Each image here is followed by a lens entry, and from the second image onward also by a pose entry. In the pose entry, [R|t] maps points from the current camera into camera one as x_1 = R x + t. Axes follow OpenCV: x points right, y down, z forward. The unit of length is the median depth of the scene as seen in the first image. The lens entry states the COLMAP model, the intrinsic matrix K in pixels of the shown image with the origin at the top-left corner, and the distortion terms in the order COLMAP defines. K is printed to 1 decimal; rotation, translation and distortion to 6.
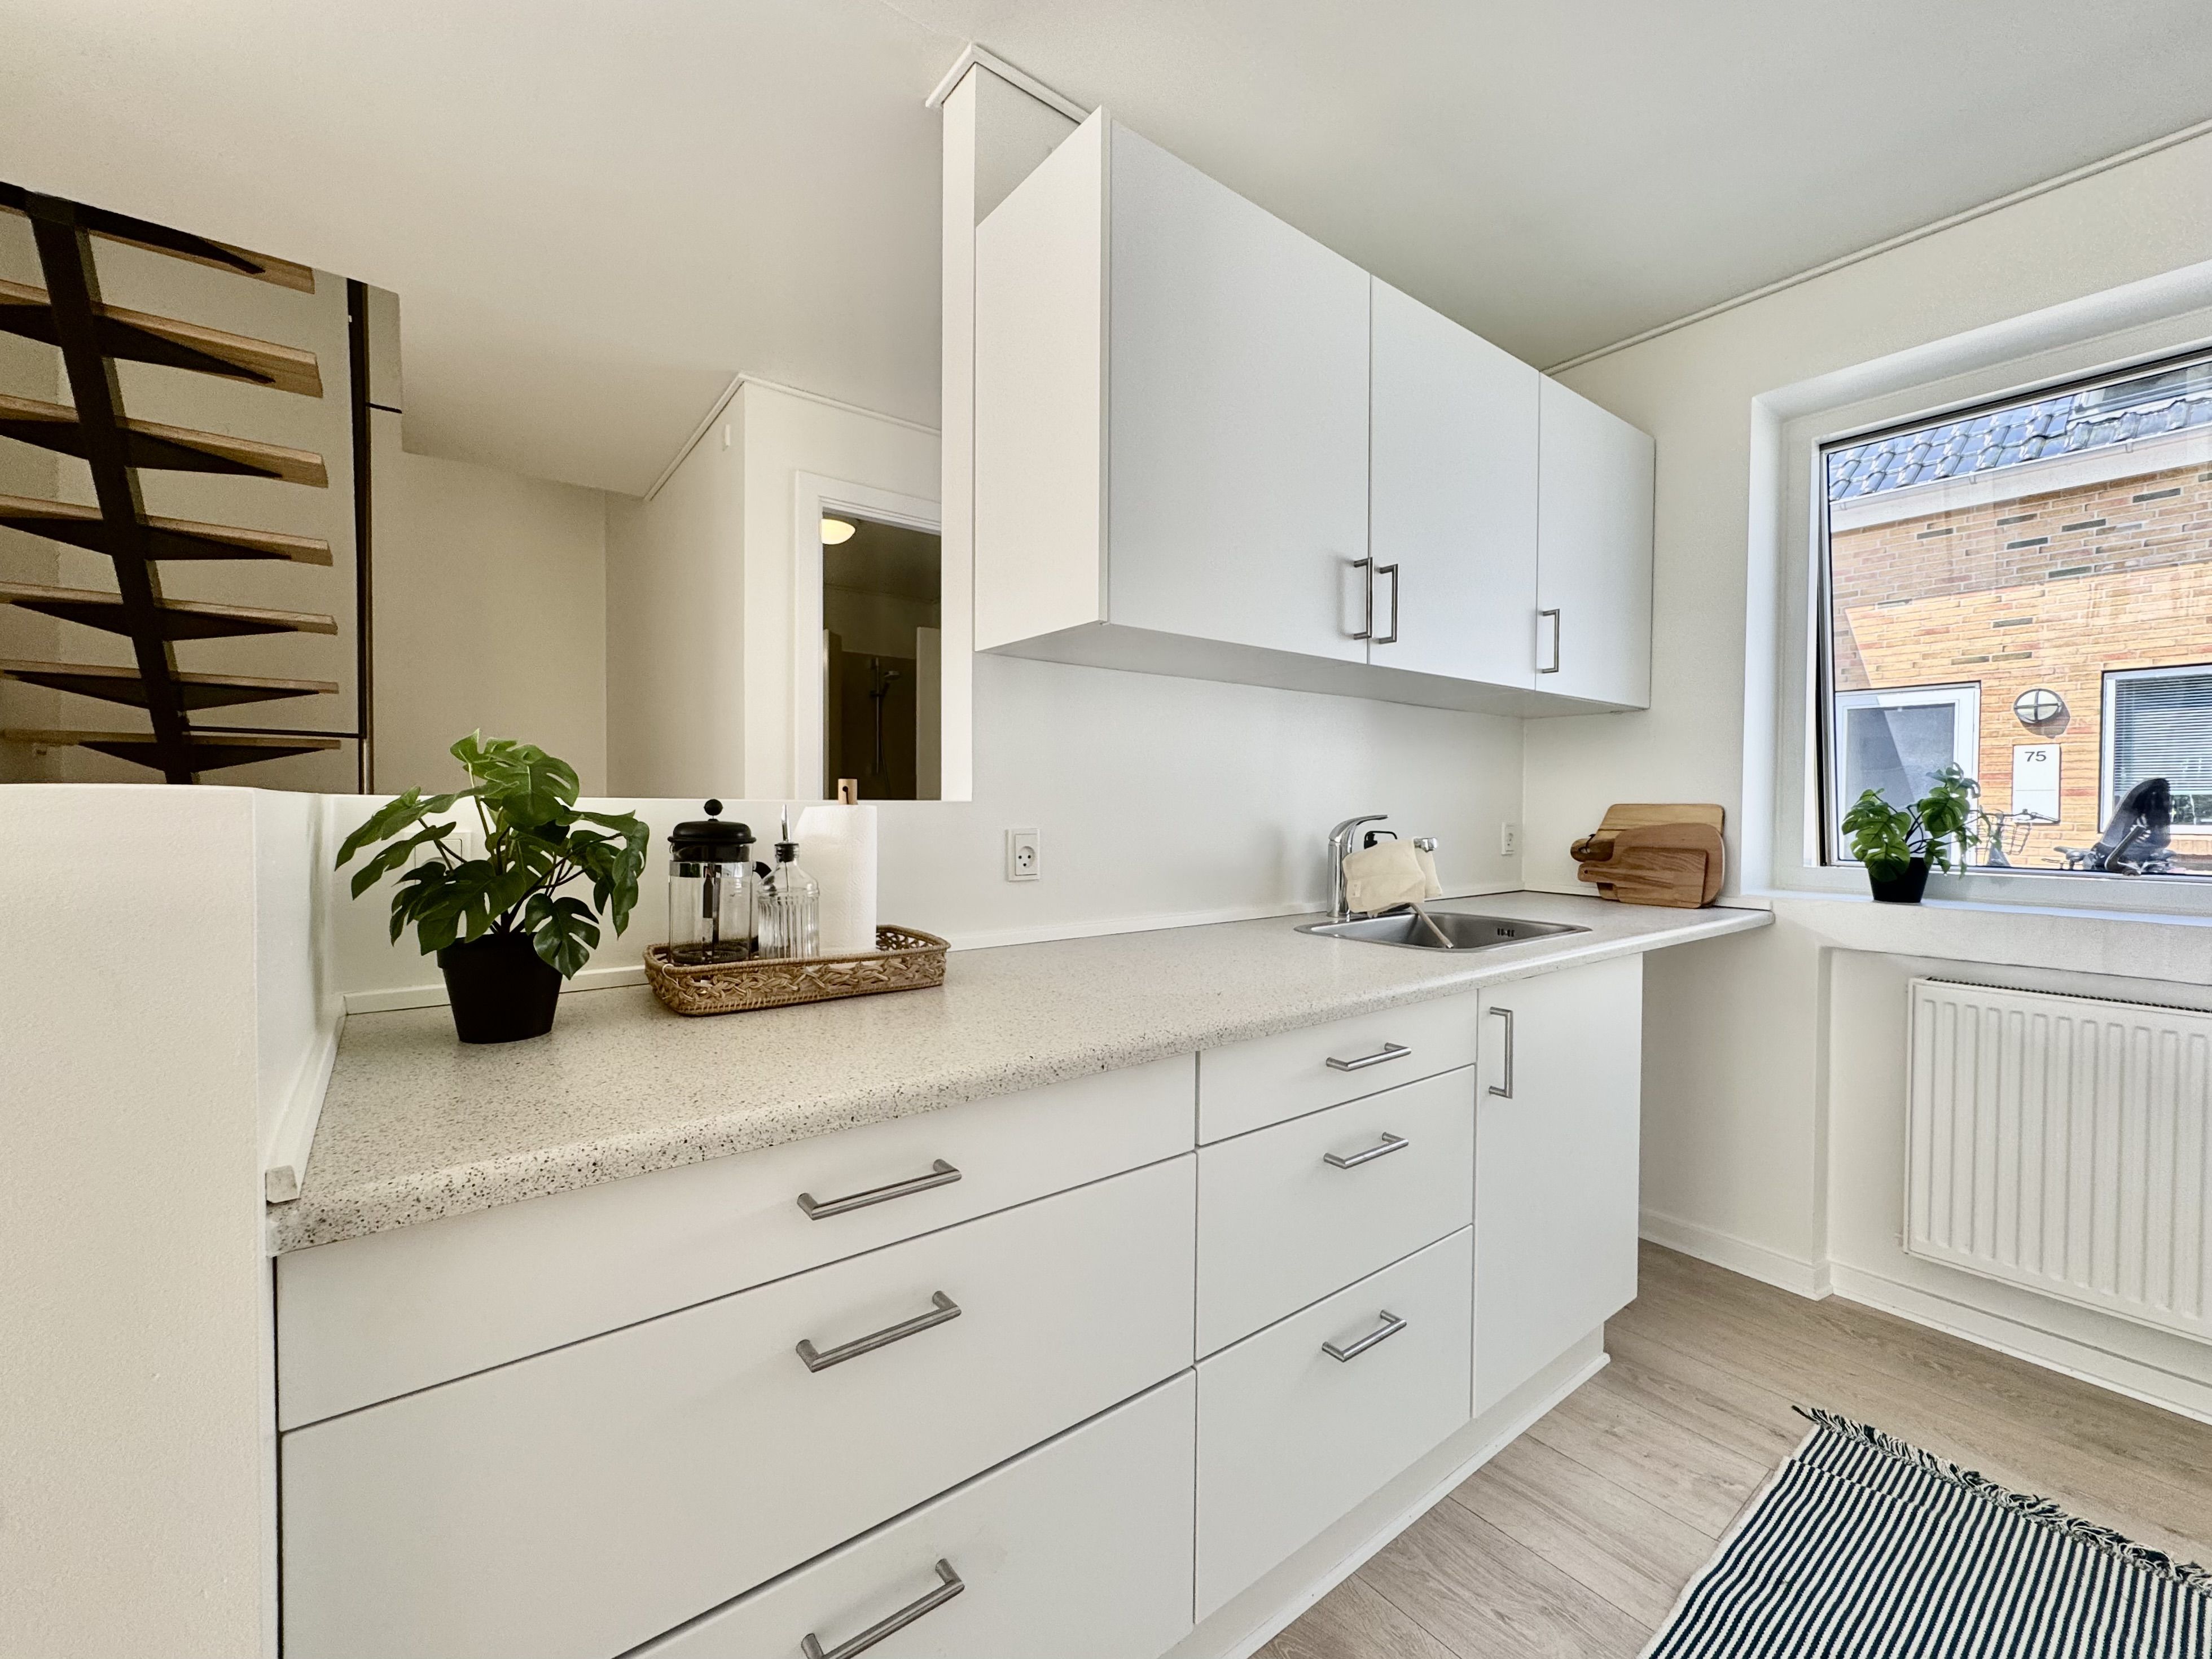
lens RADIAL K [[897.1, 0, 1109.3], [0, 897.1, 822.1], [0, 0, 1]] dist [-0.002326, 0.000060]
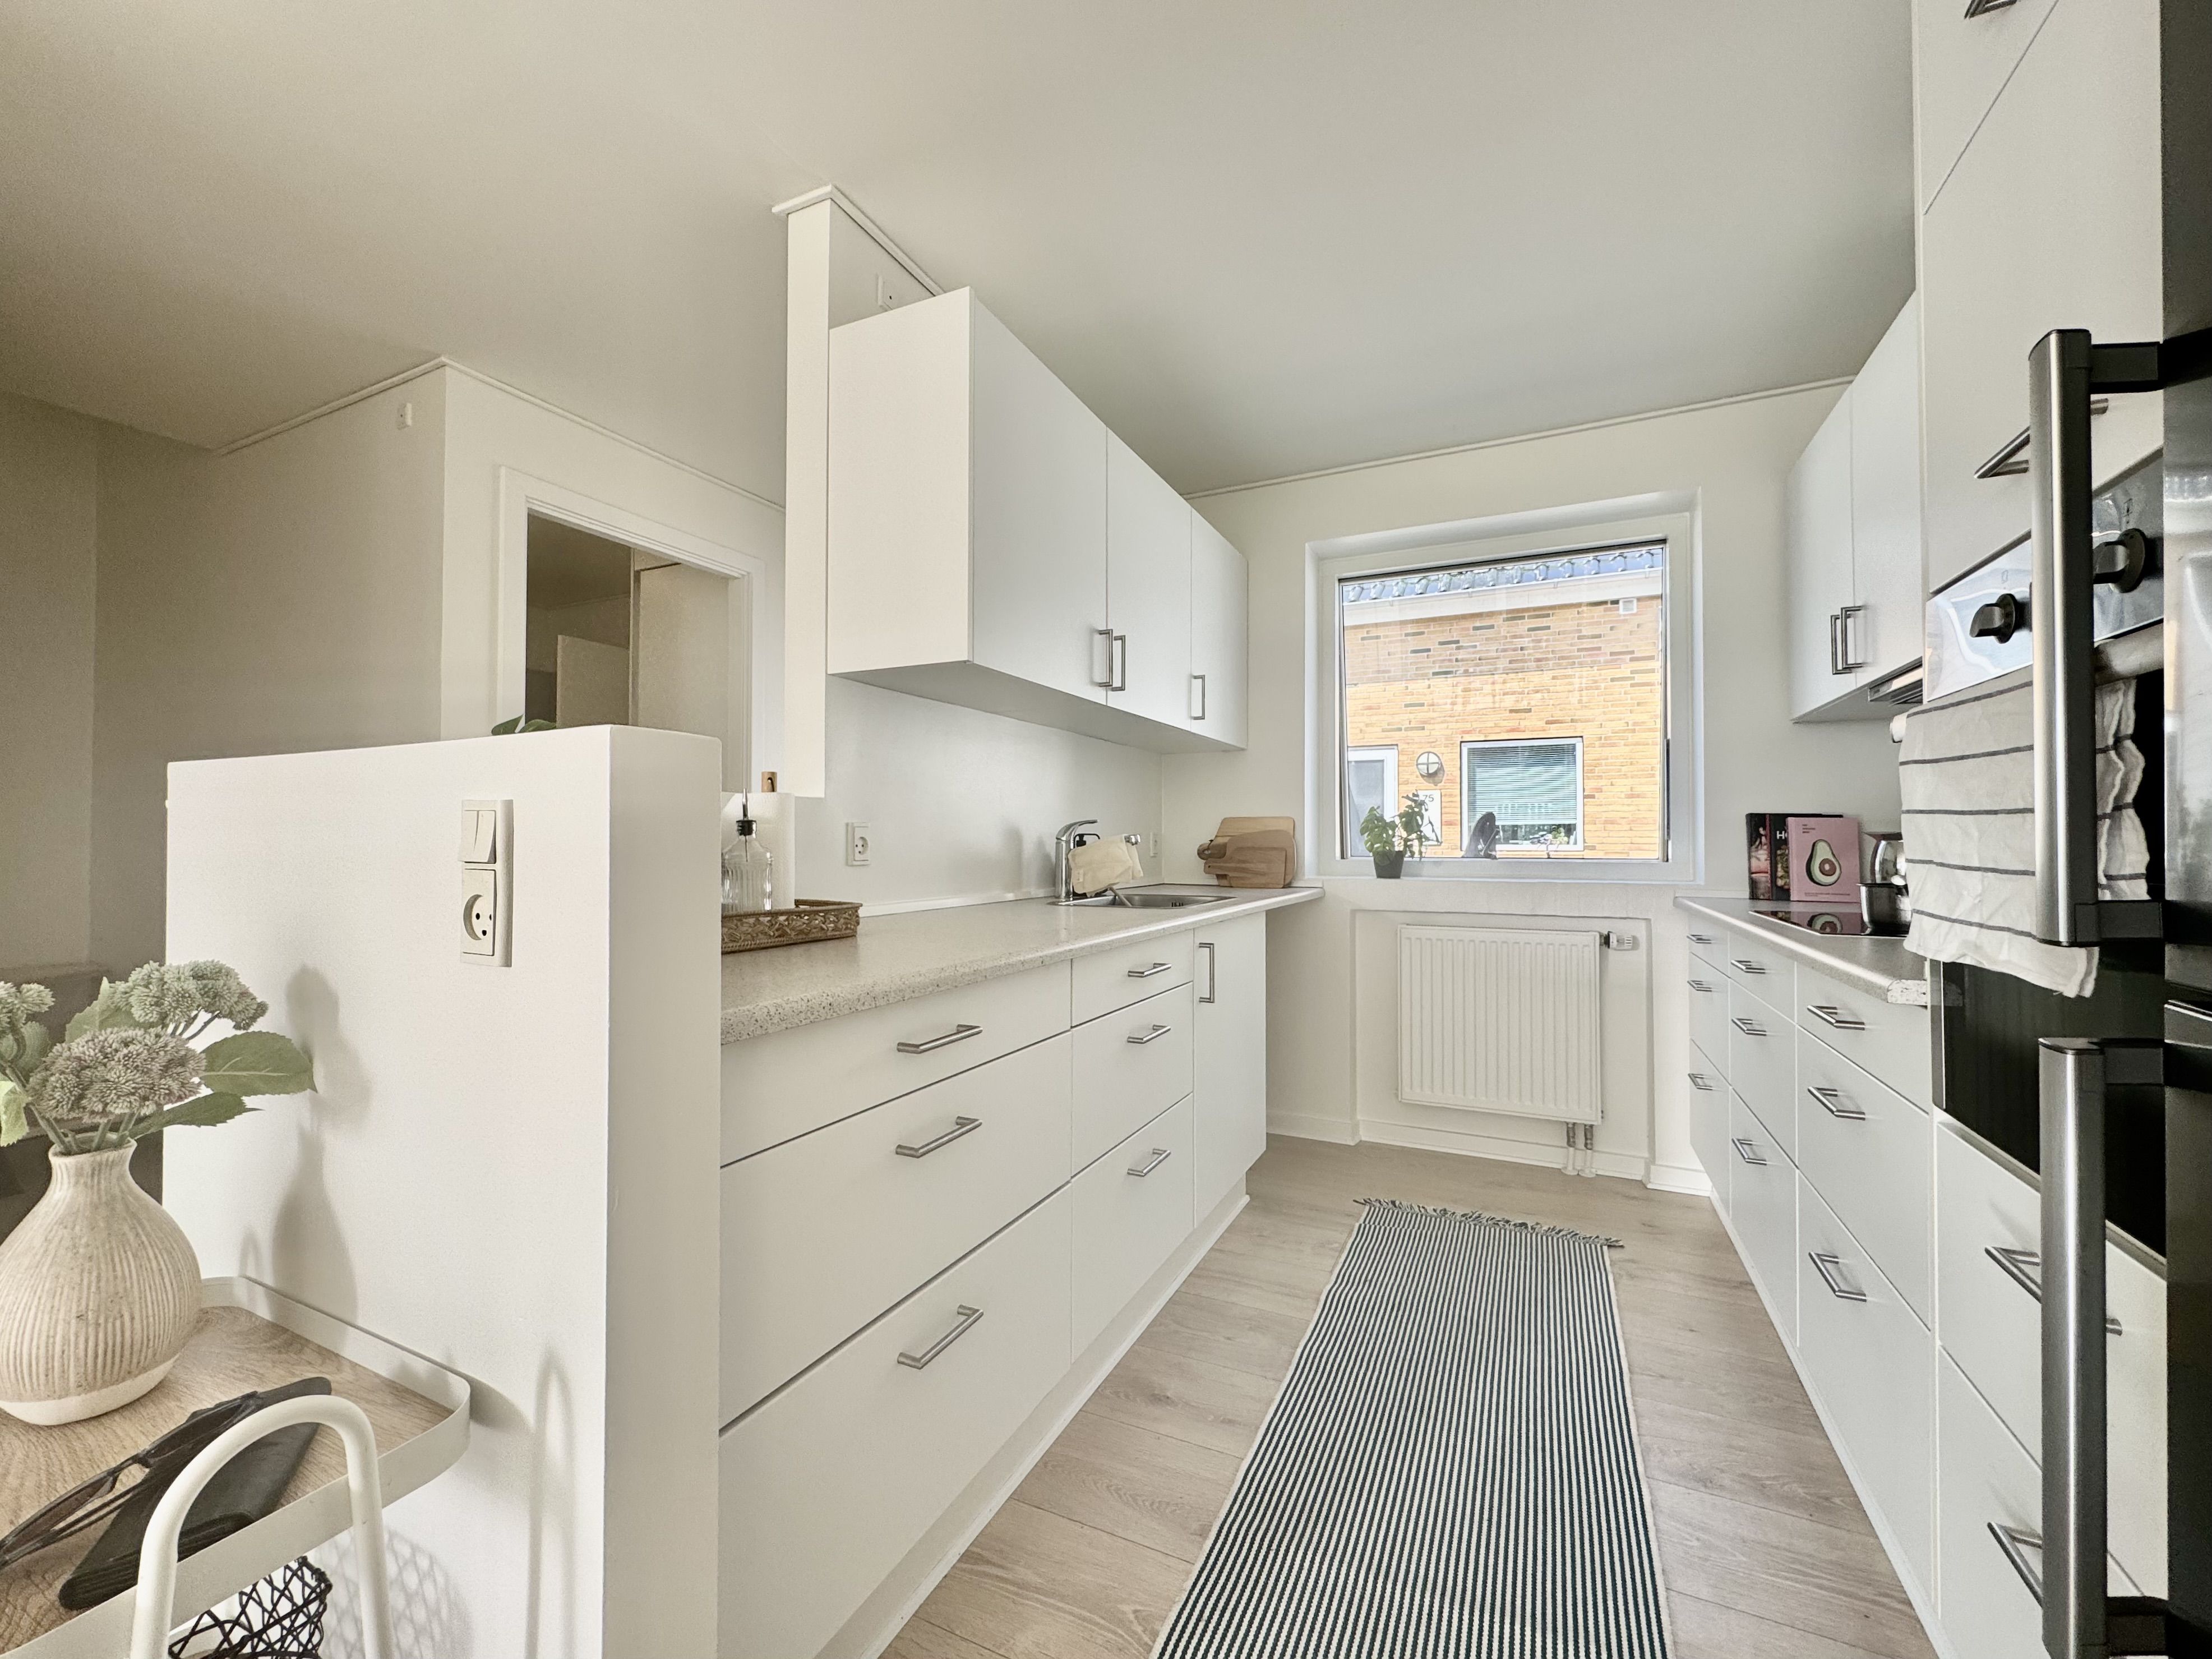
lens RADIAL K [[897.2, 0, 1098.3], [0, 897.2, 831.4], [0, 0, 1]] dist [-0.002326, 0.000060]
pose [[0.895087, 0.001518, 0.445890, -0.276052], [0.012495, 0.999516, -0.028486, 0.046341], [-0.445717, 0.031069, 0.894635, -0.179409]]
